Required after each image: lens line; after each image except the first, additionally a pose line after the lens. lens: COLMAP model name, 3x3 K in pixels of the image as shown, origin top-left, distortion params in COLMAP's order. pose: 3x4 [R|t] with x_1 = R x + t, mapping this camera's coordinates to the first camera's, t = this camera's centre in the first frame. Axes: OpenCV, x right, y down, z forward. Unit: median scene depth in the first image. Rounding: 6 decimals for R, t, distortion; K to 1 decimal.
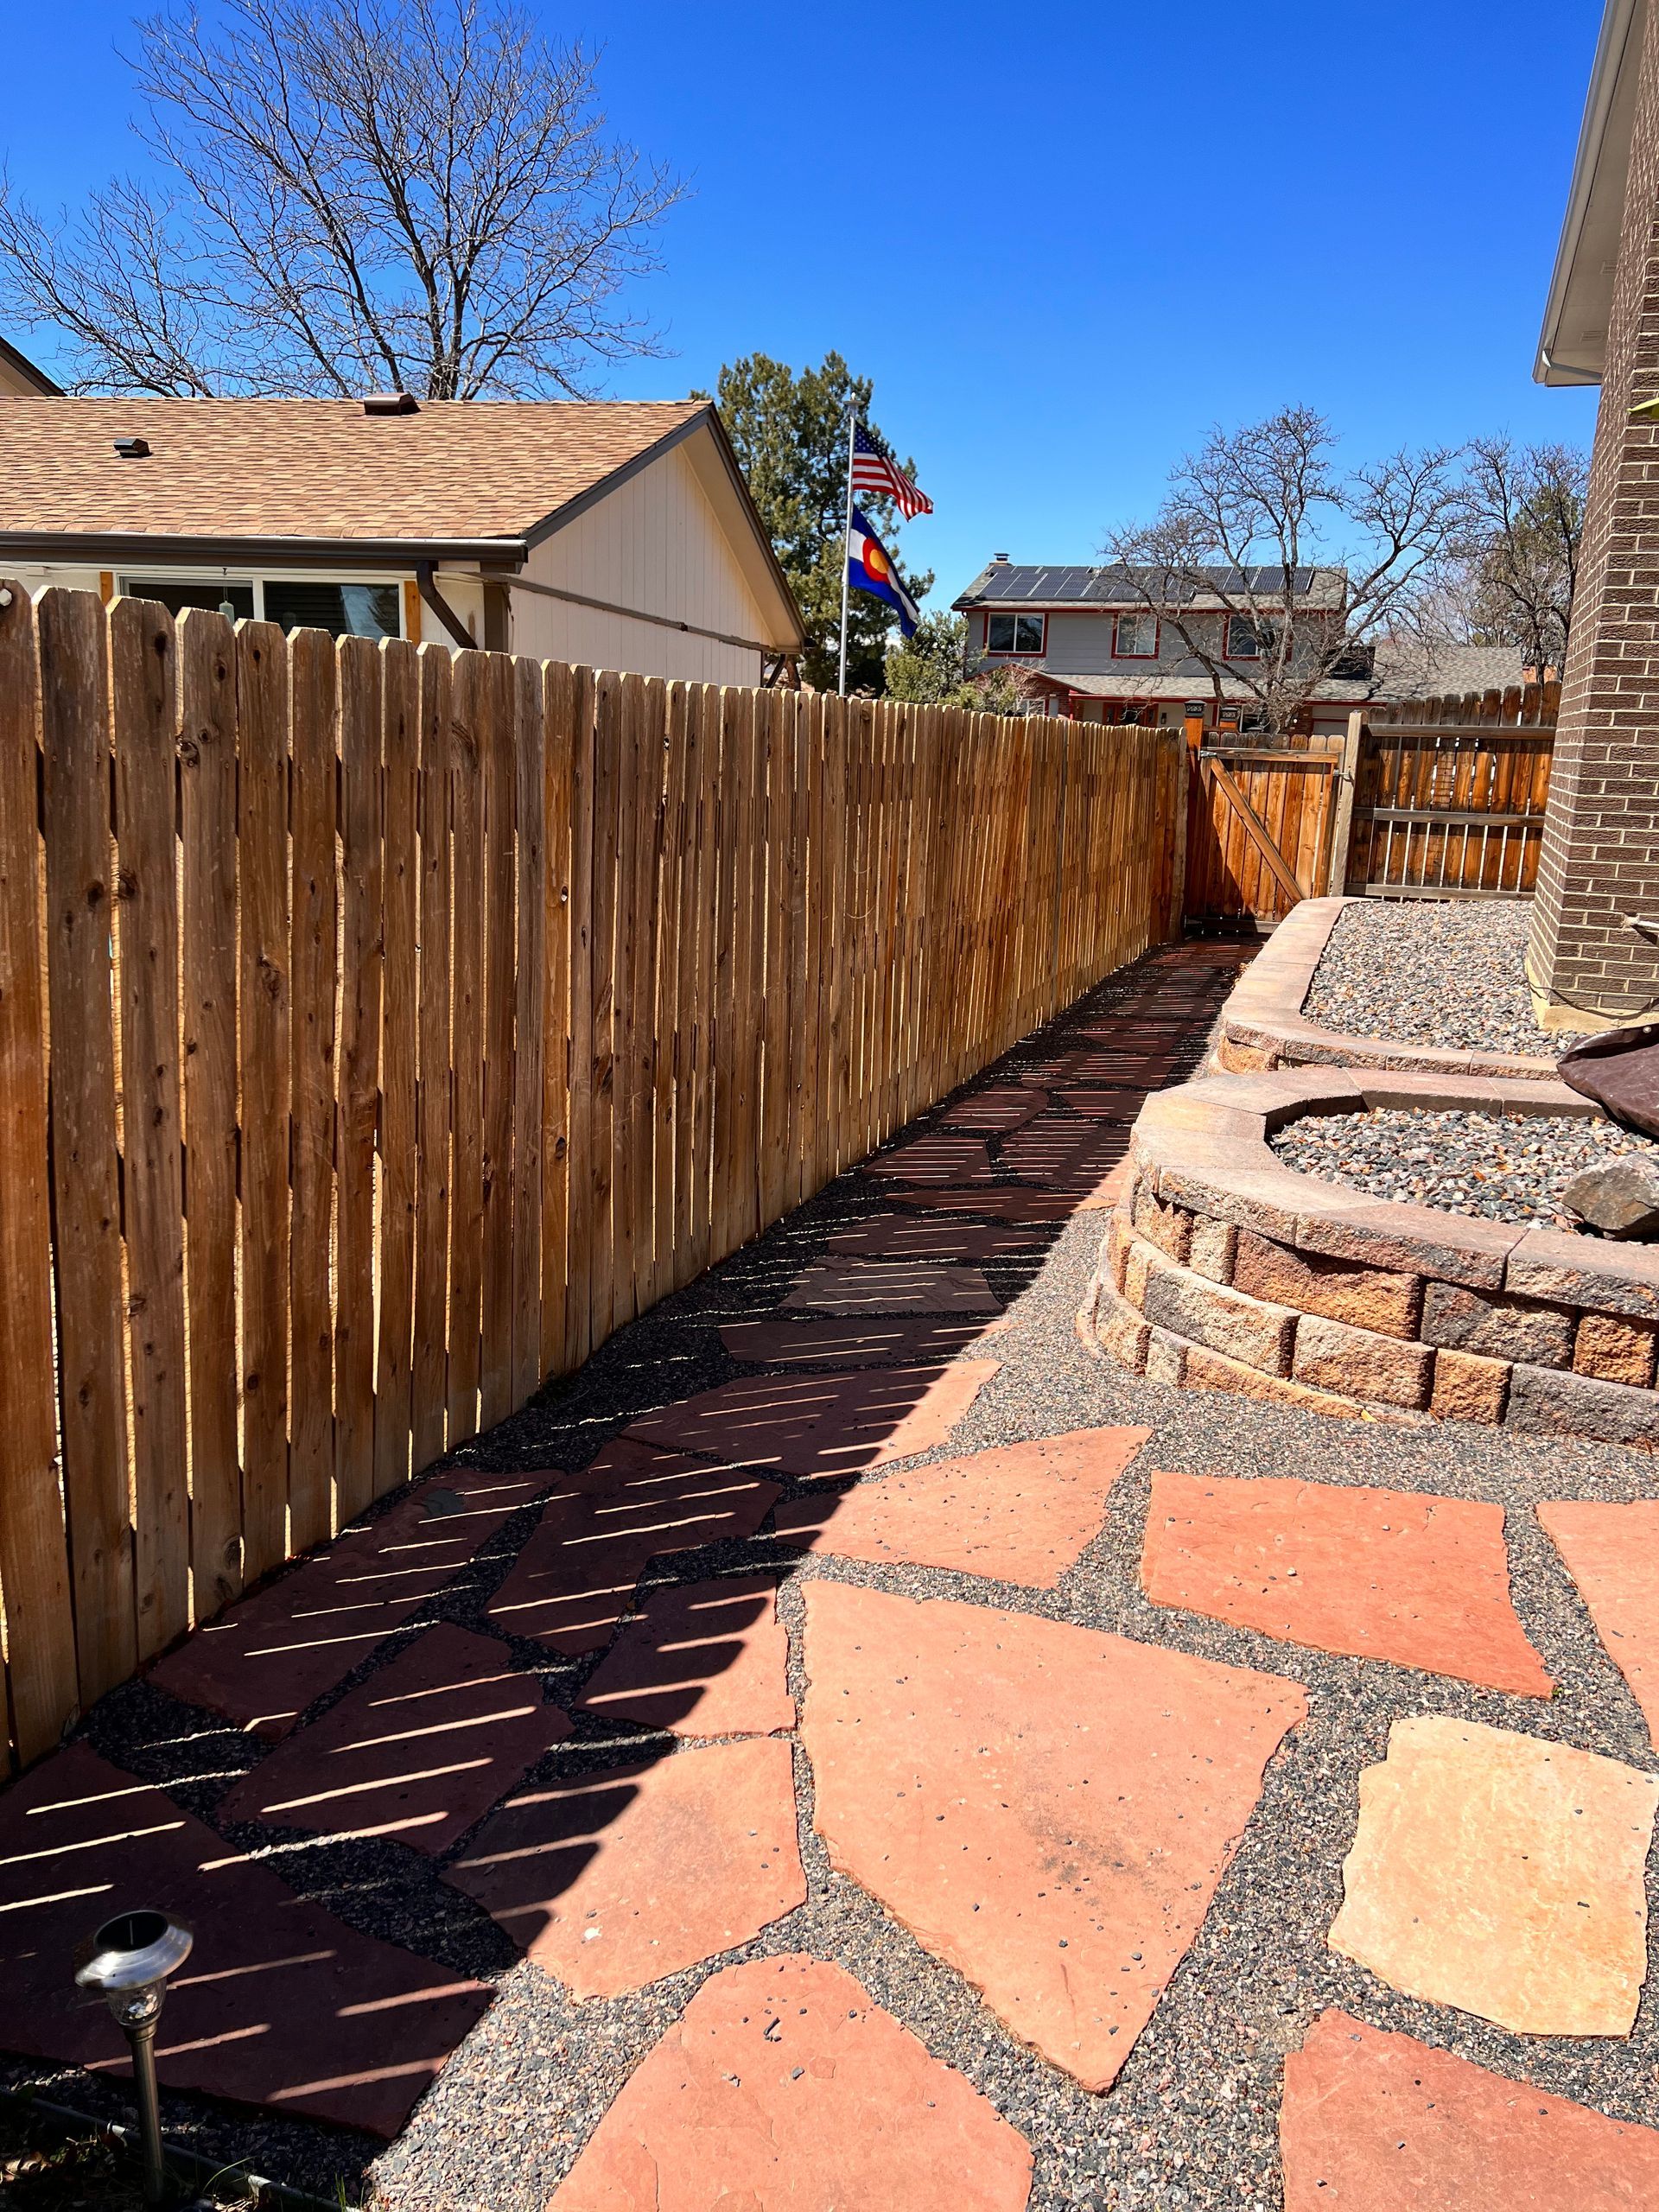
lens RADIAL K [[1677.6, 0, 829.9], [0, 1677.6, 1153.9], [0, 0, 1]] dist [0.061209, -0.071614]
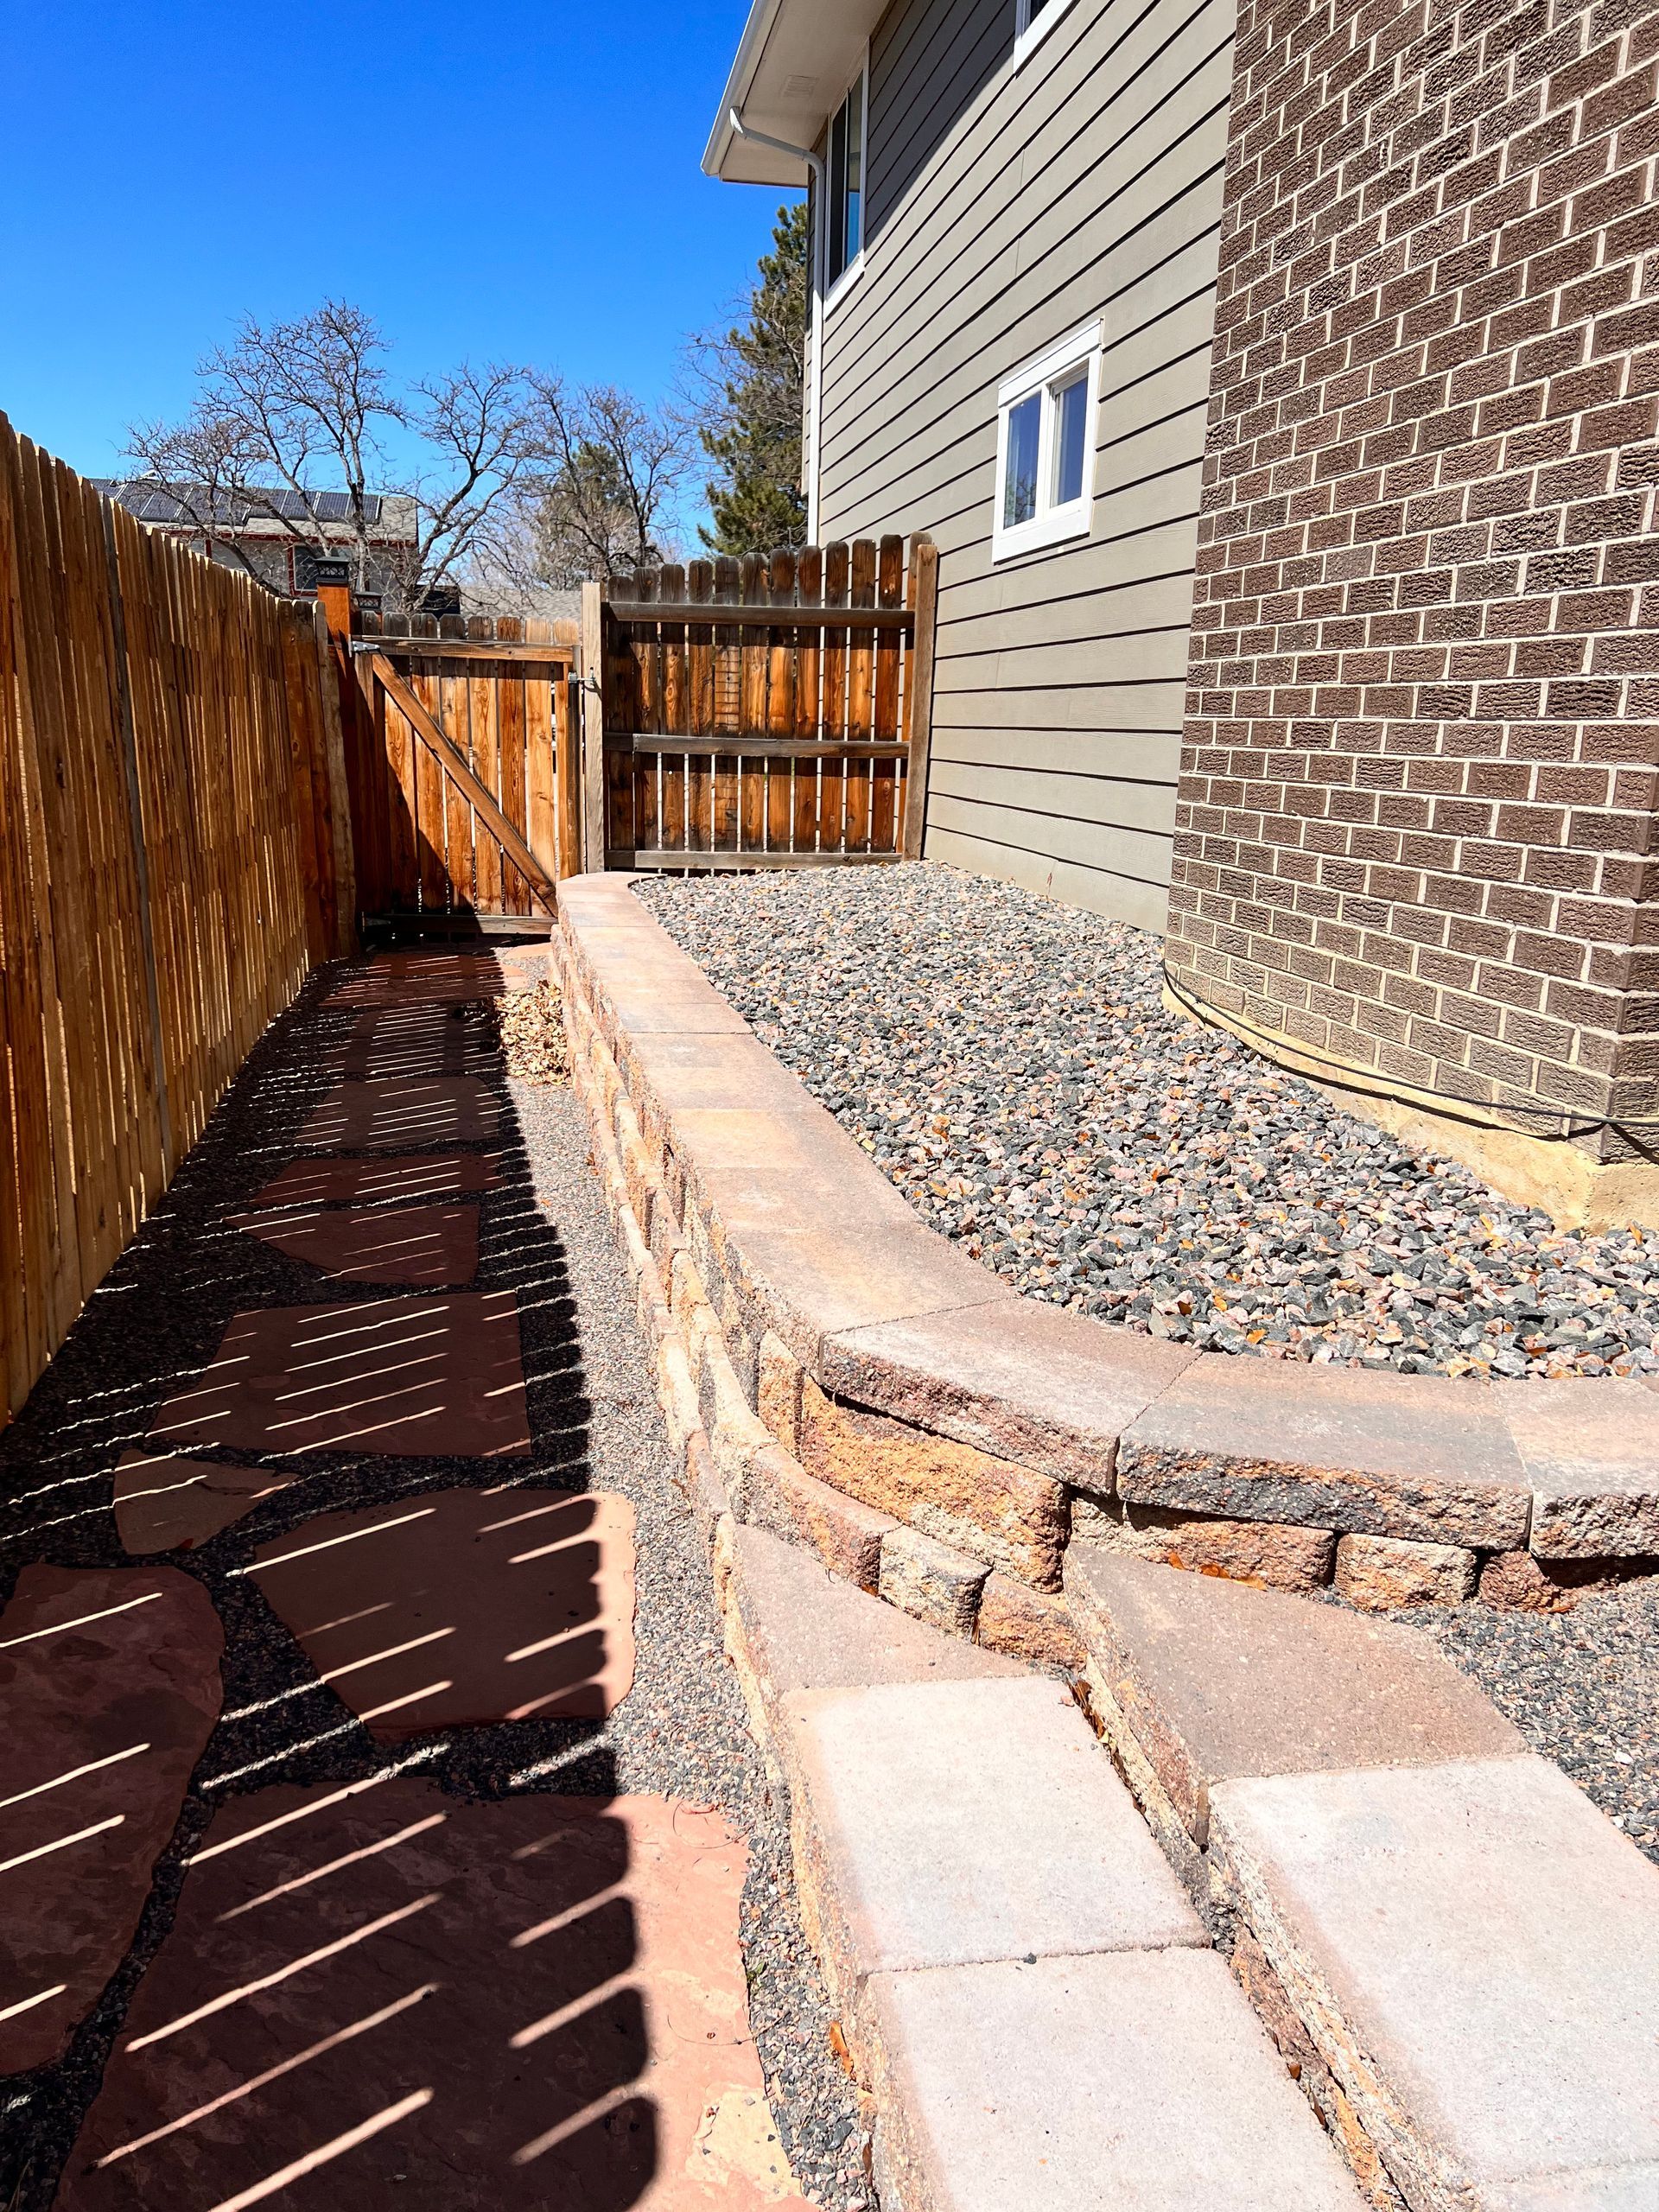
lens RADIAL K [[1677.6, 0, 816.1], [0, 1677.6, 1126.7], [0, 0, 1]] dist [0.061209, -0.071614]
pose [[0.868834, -0.125585, 0.478911, 0.081151], [0.123100, 0.991714, 0.036732, -0.106423], [-0.479556, 0.027040, 0.877095, 0.616919]]
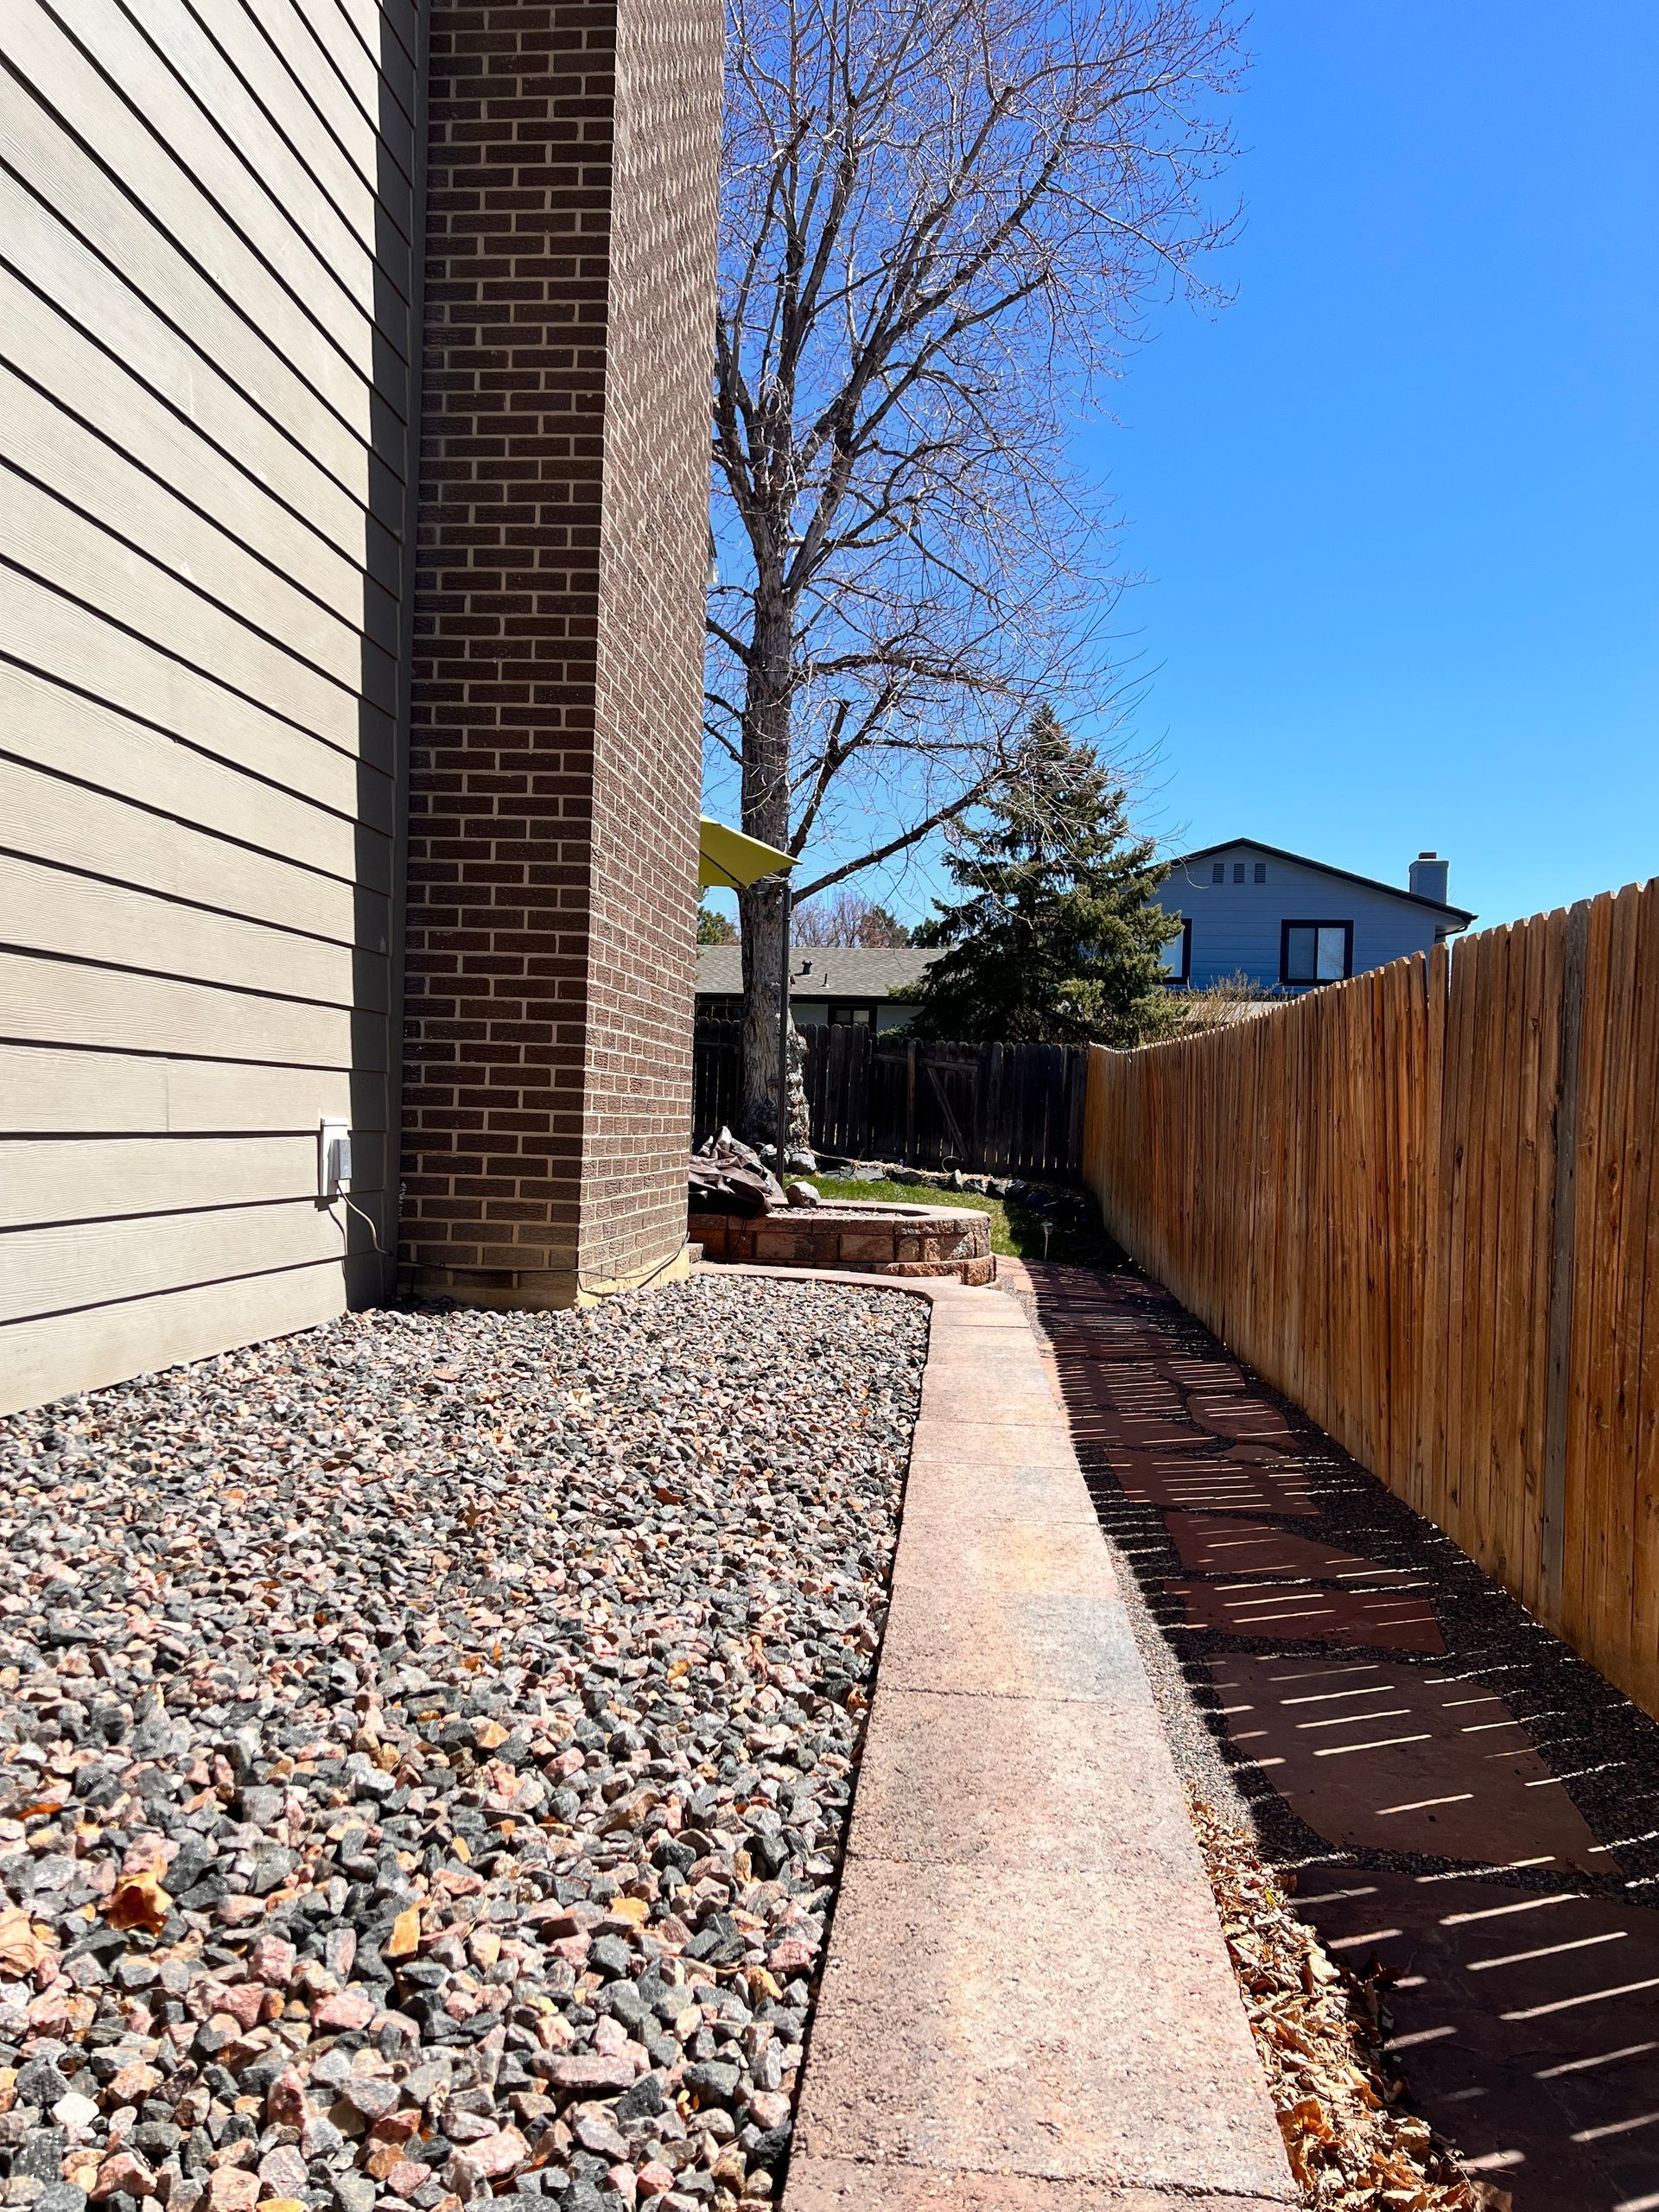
lens RADIAL K [[1677.6, 0, 812.2], [0, 1677.6, 1108.1], [0, 0, 1]] dist [0.061209, -0.071614]
pose [[-0.969890, -0.072966, -0.232356, 0.552665], [-0.124463, 0.968568, 0.215371, -0.351151], [0.209338, 0.237805, -0.948486, 1.731248]]
